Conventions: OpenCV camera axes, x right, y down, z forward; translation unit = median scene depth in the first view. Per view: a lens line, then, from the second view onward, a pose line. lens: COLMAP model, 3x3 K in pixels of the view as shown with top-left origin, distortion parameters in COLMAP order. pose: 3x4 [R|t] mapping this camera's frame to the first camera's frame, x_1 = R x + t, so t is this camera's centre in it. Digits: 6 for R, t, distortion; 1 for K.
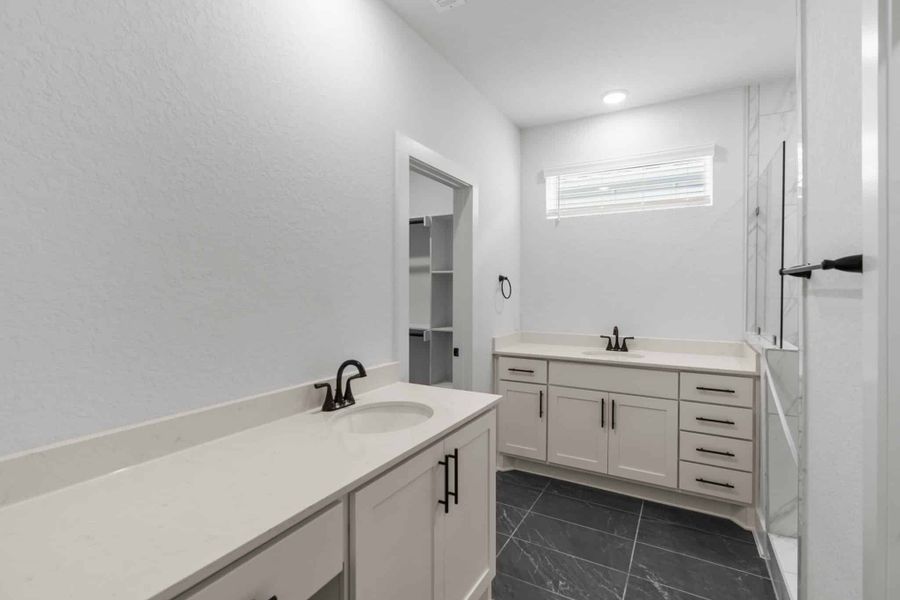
lens RADIAL K [[409.4, 0, 449.9], [0, 409.4, 296.9], [0, 0, 1]] dist [-0.004099, 0.000173]
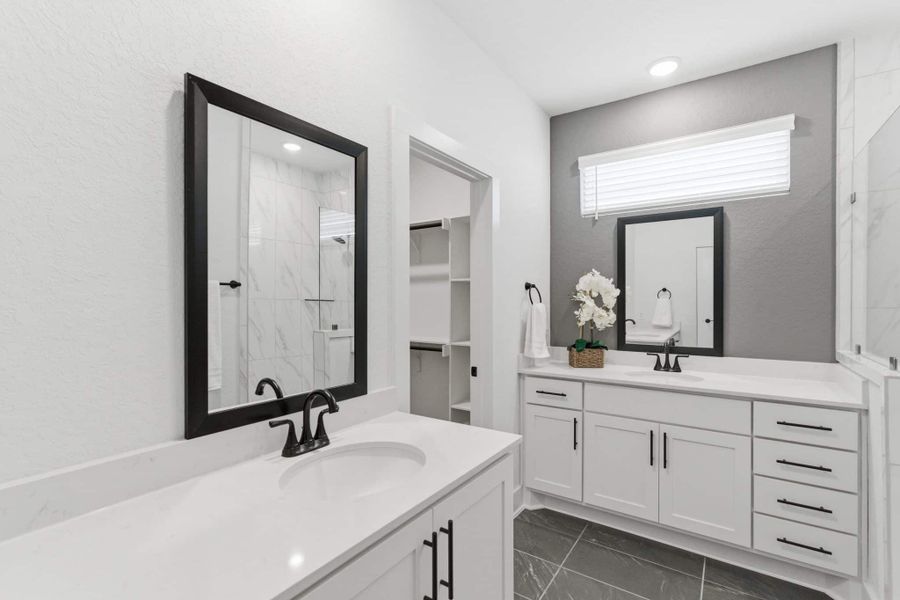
lens RADIAL K [[406.0, 0, 451.1], [0, 406.0, 304.8], [0, 0, 1]] dist [0.000783, -0.000376]
pose [[0.996732, -0.003158, -0.080722, 0.038888], [0.002533, 0.999966, -0.007846, 0.001239], [0.080744, 0.007616, 0.996706, 0.154128]]
